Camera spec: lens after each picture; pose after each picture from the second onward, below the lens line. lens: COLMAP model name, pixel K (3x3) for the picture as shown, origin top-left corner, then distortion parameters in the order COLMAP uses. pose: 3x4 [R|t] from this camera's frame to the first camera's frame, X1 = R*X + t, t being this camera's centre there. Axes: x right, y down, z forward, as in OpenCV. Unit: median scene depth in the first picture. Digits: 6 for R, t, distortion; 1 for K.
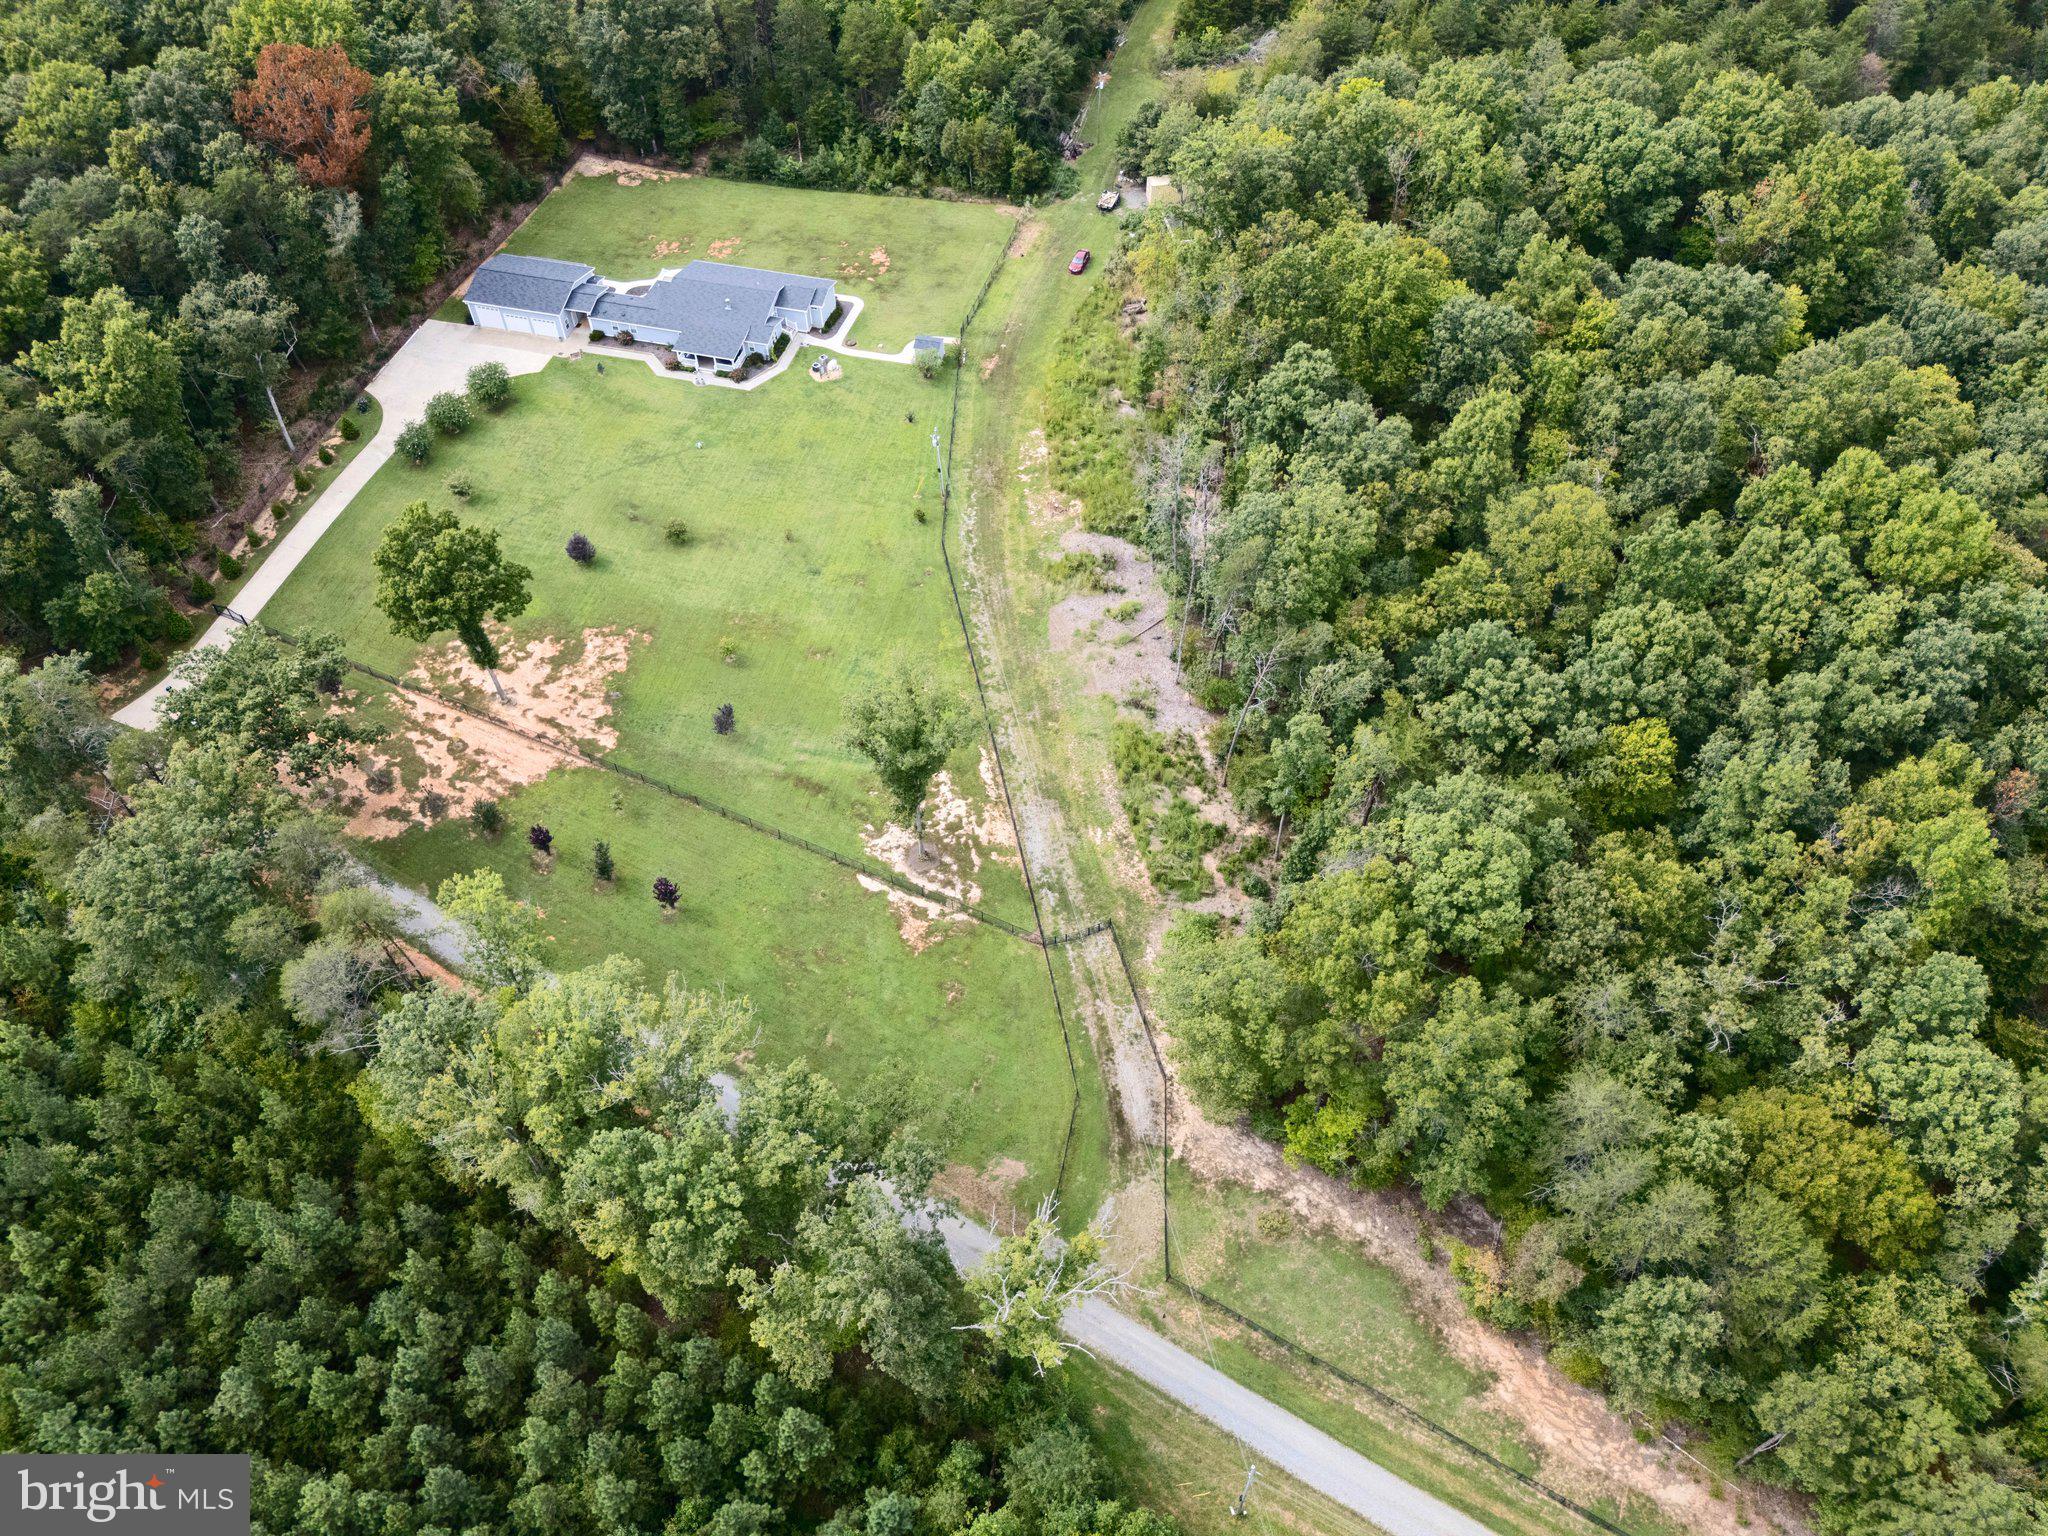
lens RADIAL K [[1517.6, 0, 1024.0], [0, 1517.6, 768.0], [0, 0, 1]] dist [0.086450, -0.081940]
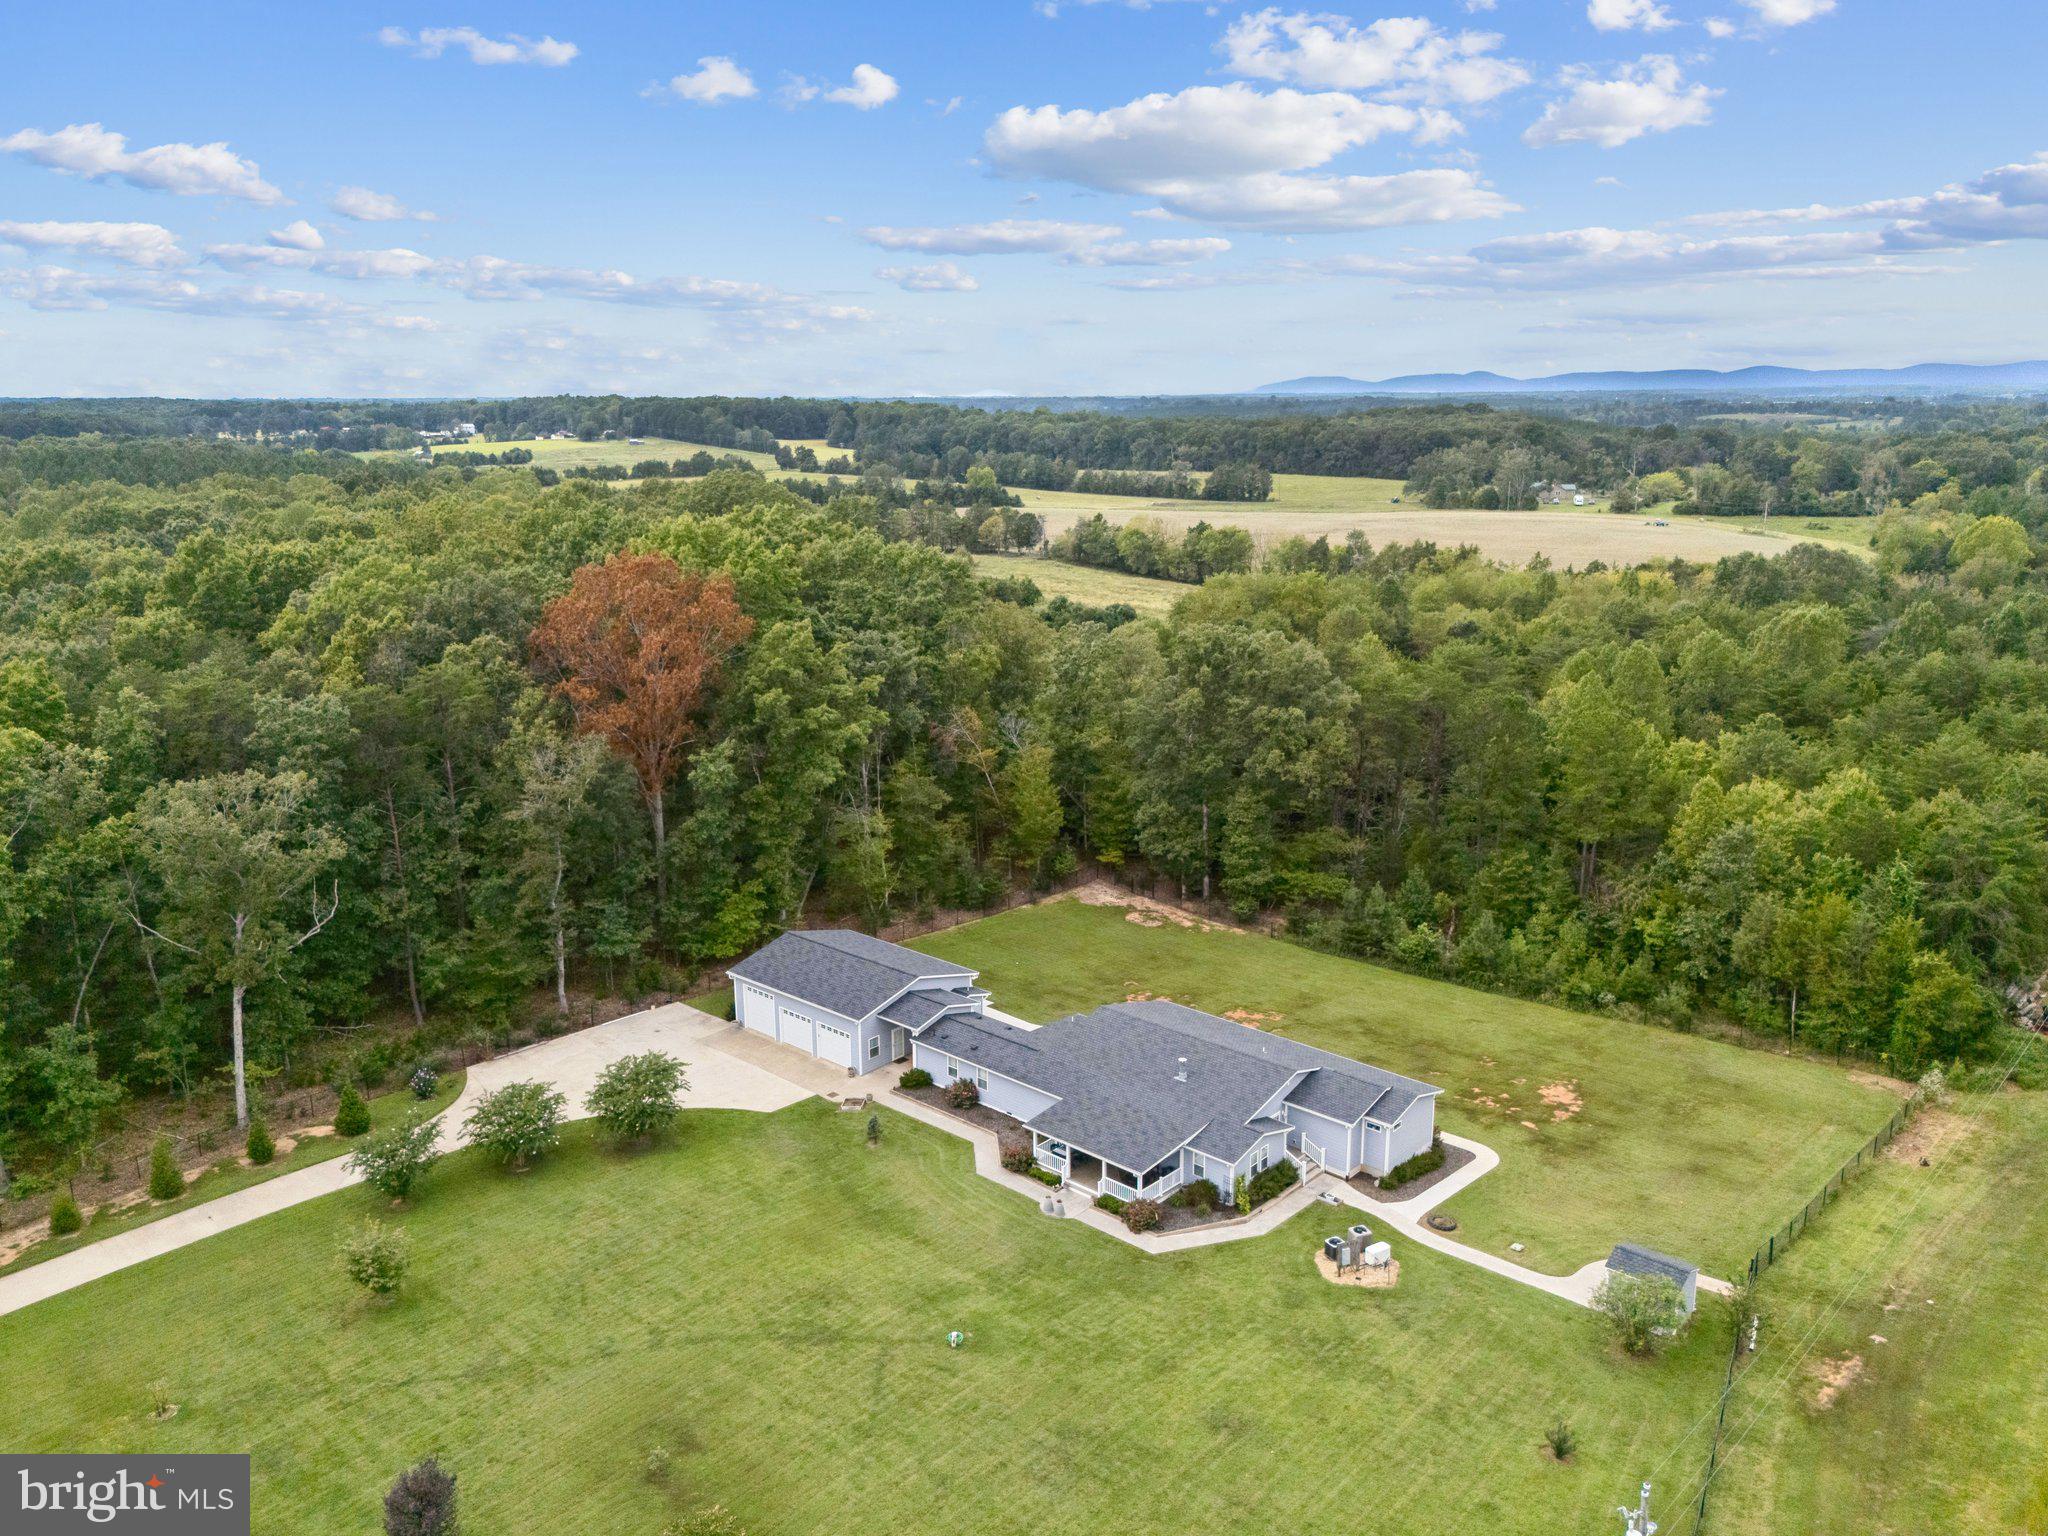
lens RADIAL K [[1538.0, 0, 1024.0], [0, 1538.0, 768.0], [0, 0, 1]] dist [0.032135, -0.008930]
pose [[0.881994, 0.115162, -0.456974, -0.039123], [-0.366656, 0.776871, -0.511893, -0.125145], [0.296059, 0.619039, 0.727420, 0.609750]]
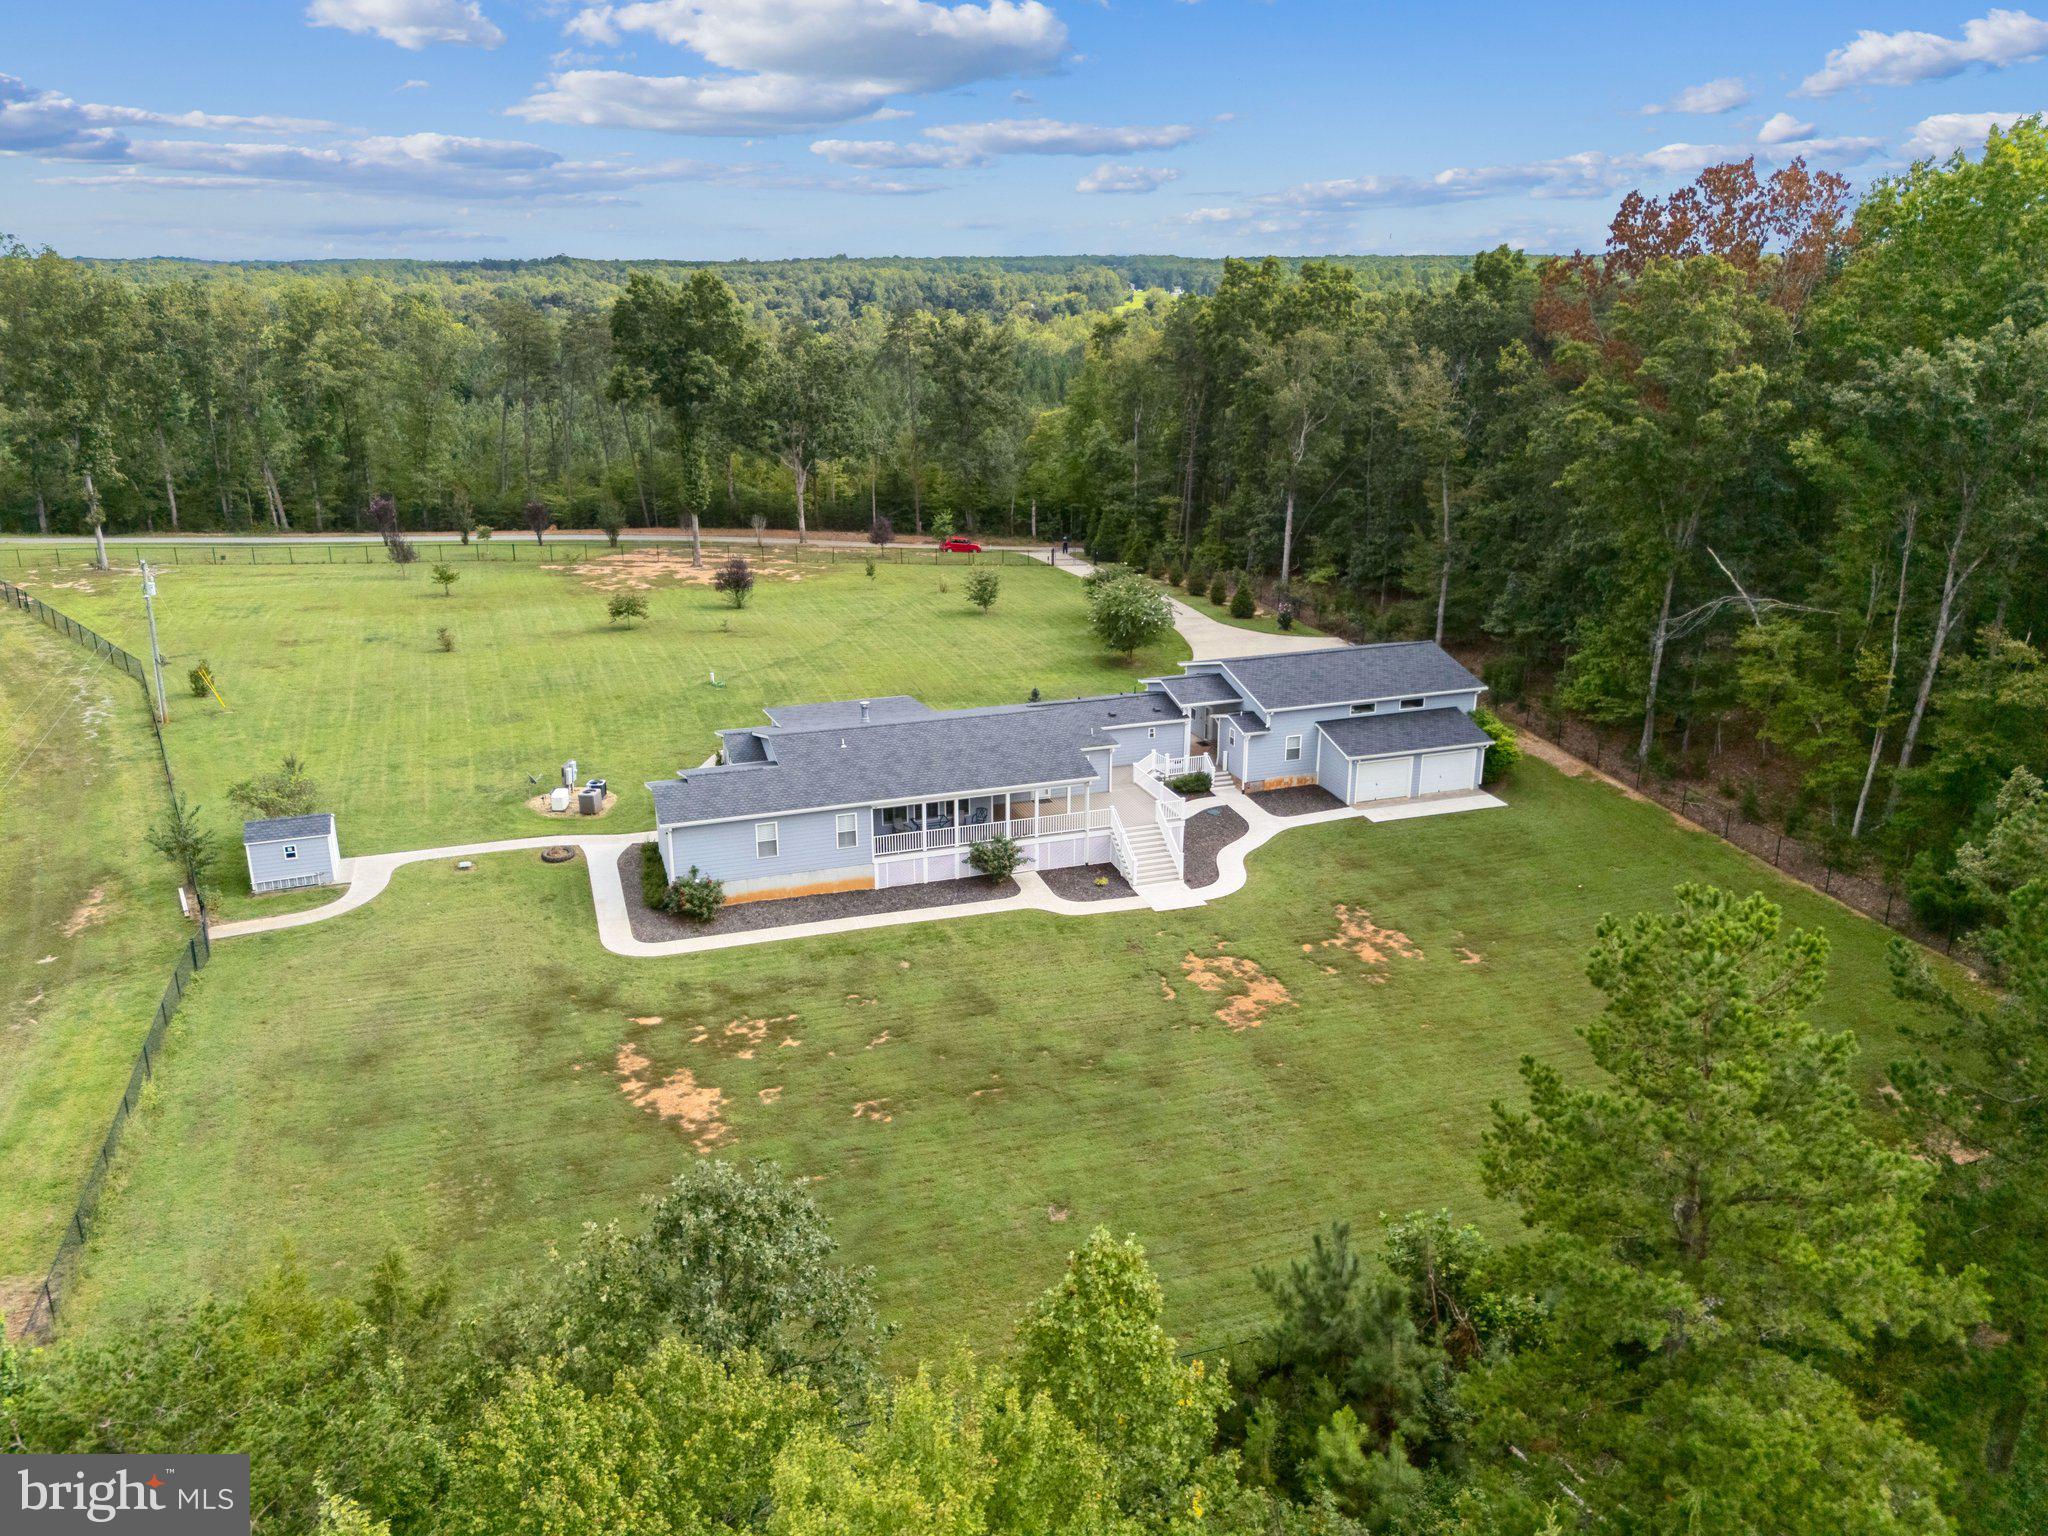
lens RADIAL K [[1517.6, 0, 1024.0], [0, 1517.6, 768.0], [0, 0, 1]] dist [0.086450, -0.081940]
pose [[-0.838435, 0.188595, -0.511330, -0.025883], [-0.410223, 0.399300, 0.819924, -0.639681], [0.358808, 0.897213, -0.257422, 1.136879]]
